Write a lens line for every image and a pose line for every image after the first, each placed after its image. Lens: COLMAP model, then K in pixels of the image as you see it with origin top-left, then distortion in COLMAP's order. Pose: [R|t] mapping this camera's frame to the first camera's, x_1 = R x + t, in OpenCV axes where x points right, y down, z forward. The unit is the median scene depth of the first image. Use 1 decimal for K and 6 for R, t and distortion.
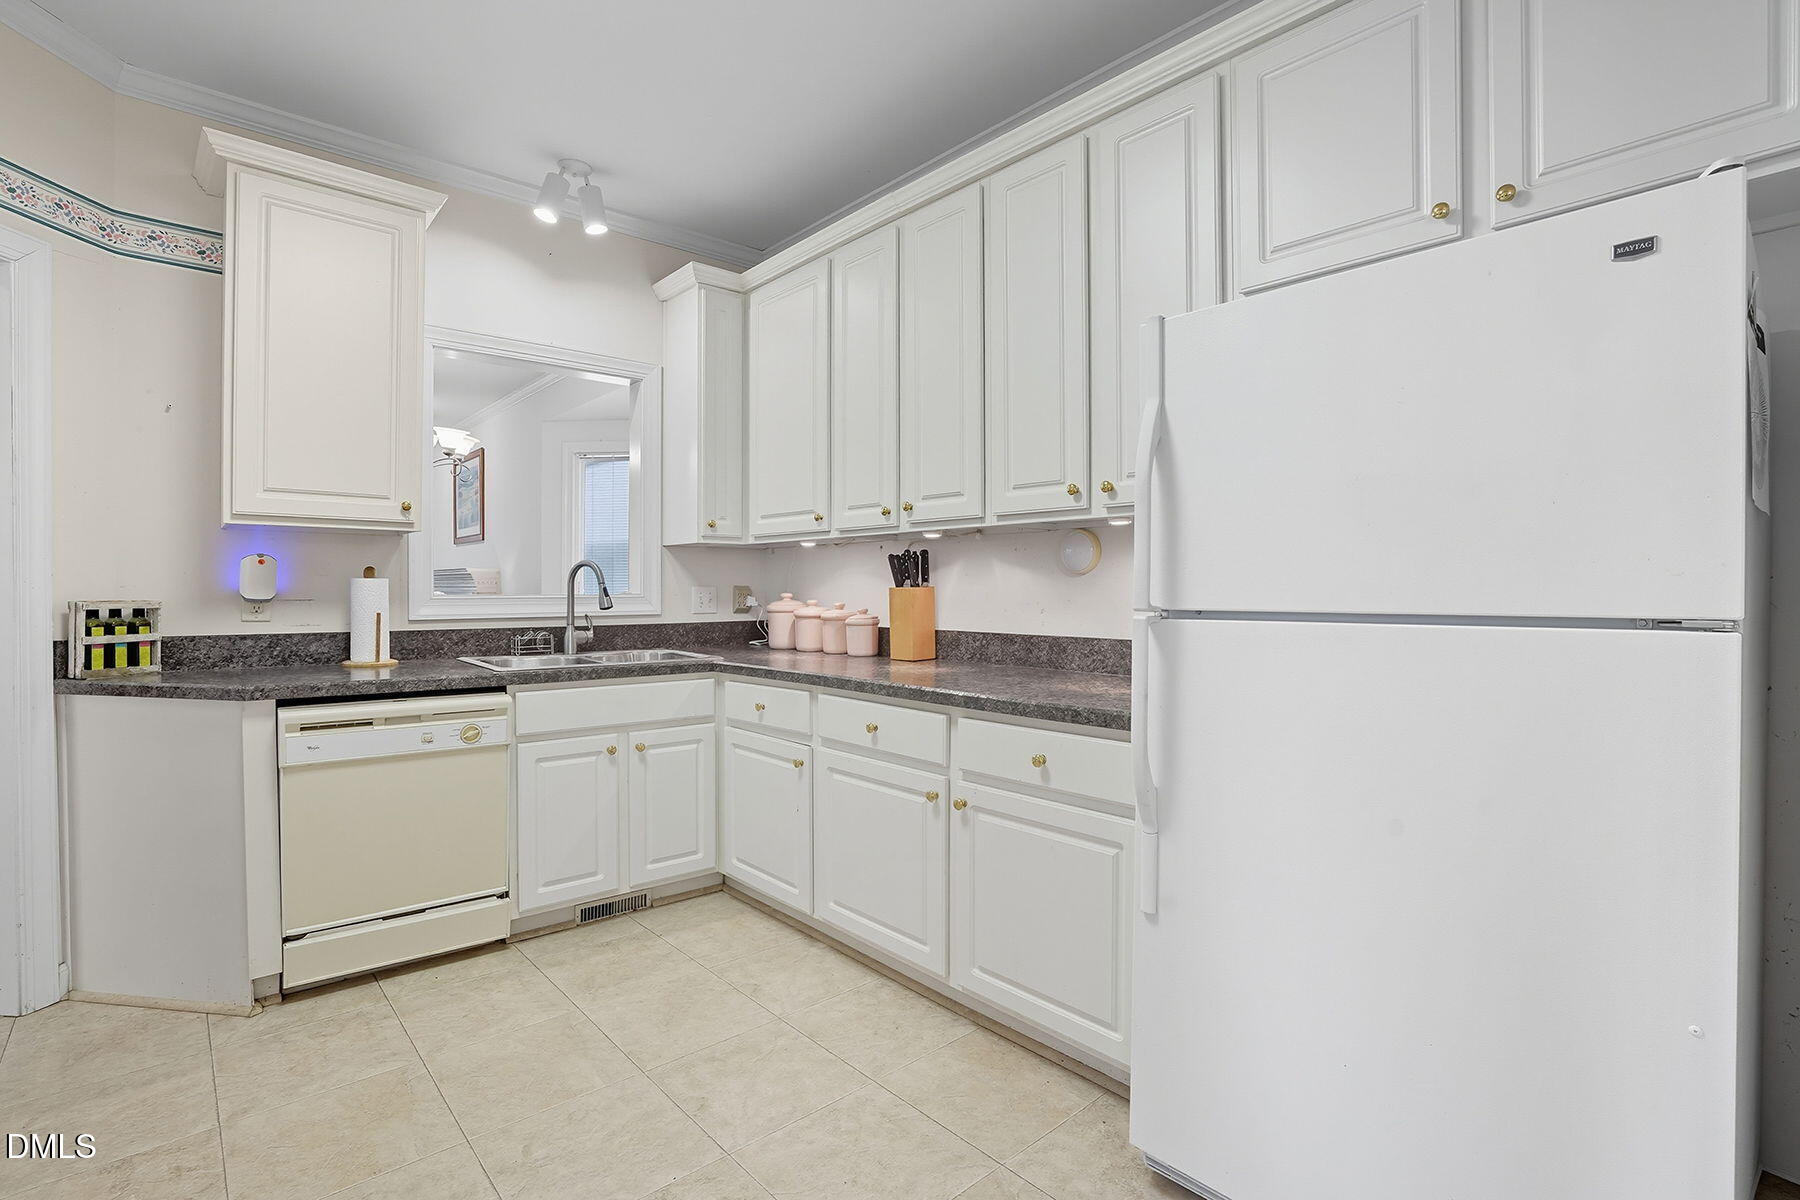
lens RADIAL K [[854.0, 0, 900.0], [0, 854.0, 600.0], [0, 0, 1]] dist [-0.023550, 0.001171]
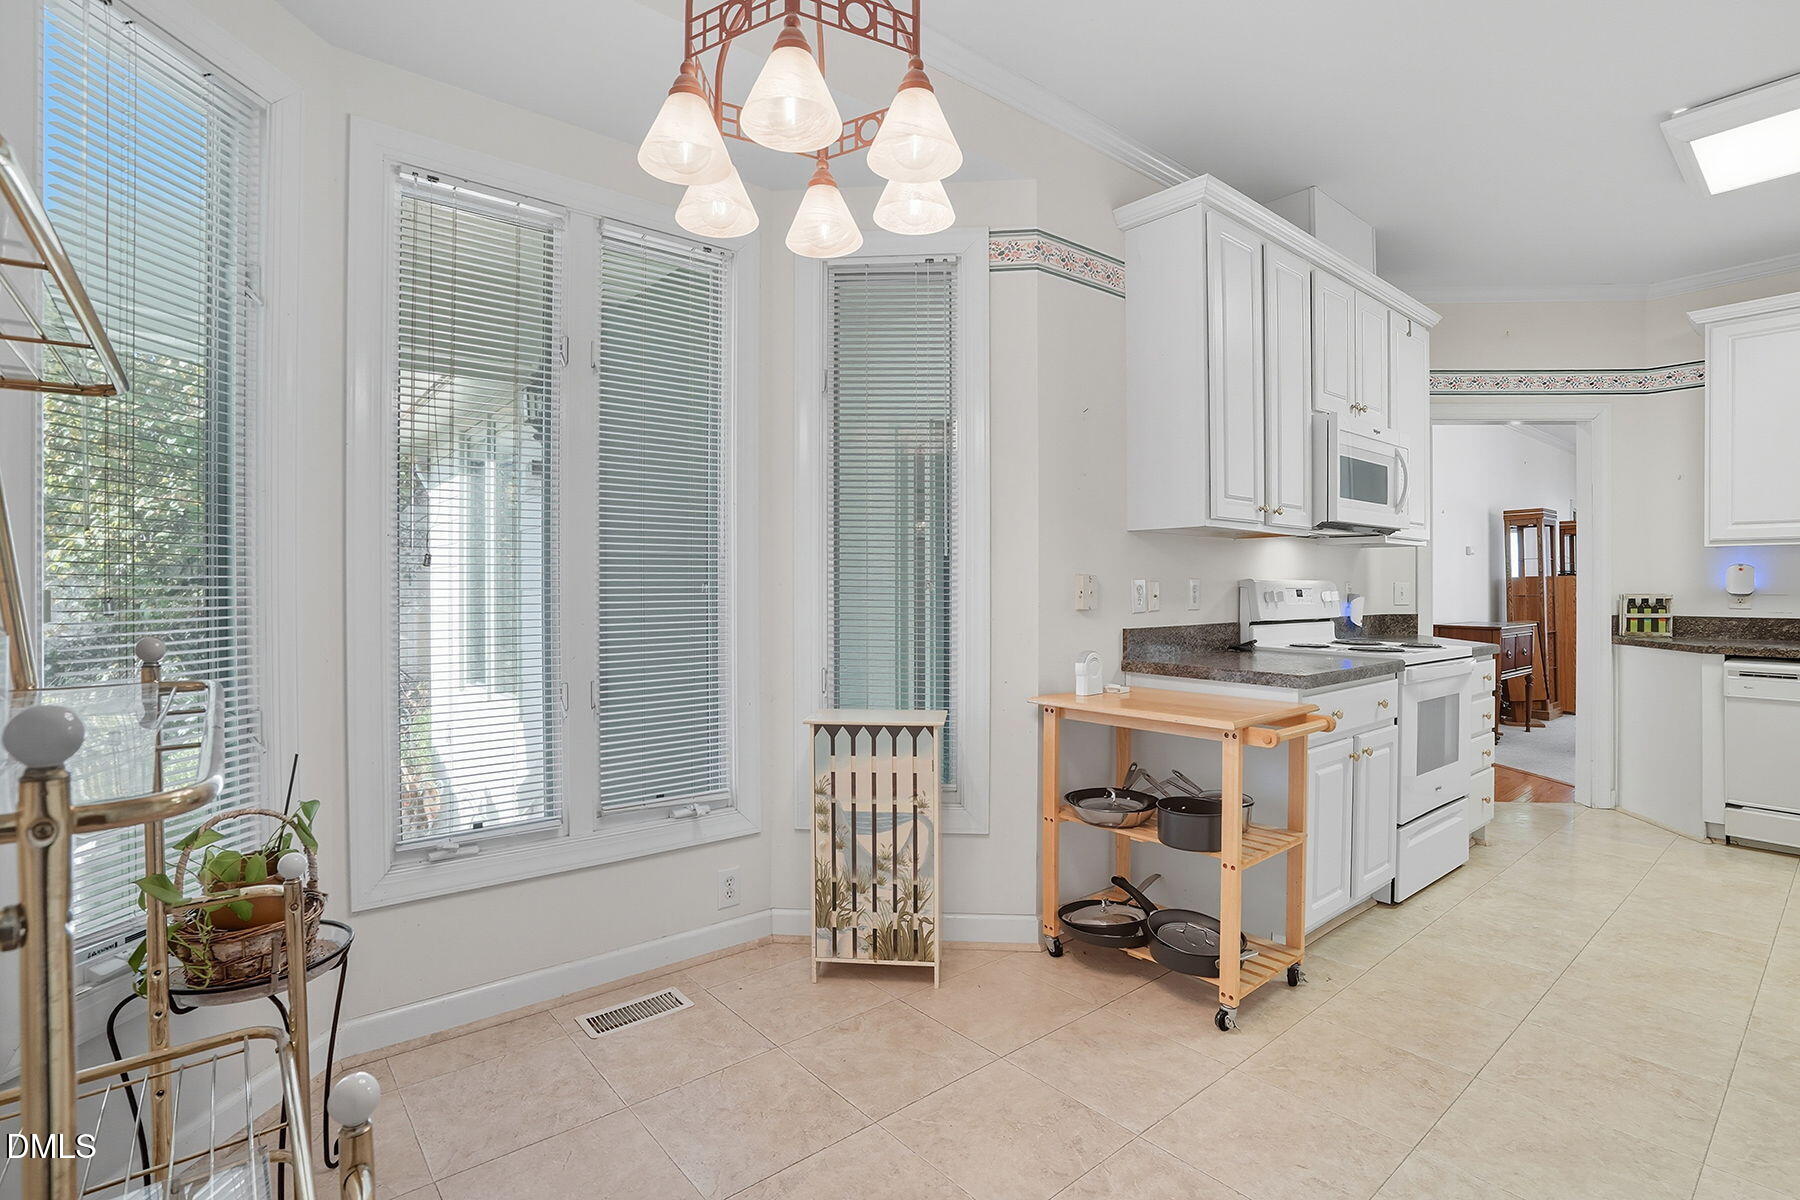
lens RADIAL K [[838.7, 0, 899.6], [0, 838.7, 584.7], [0, 0, 1]] dist [-0.052563, 0.016001]
pose [[-0.039799, -0.005079, -0.999195, 0.838697], [-0.009776, 0.999941, -0.004694, 0.004487], [0.999160, 0.009581, -0.039847, -0.506480]]
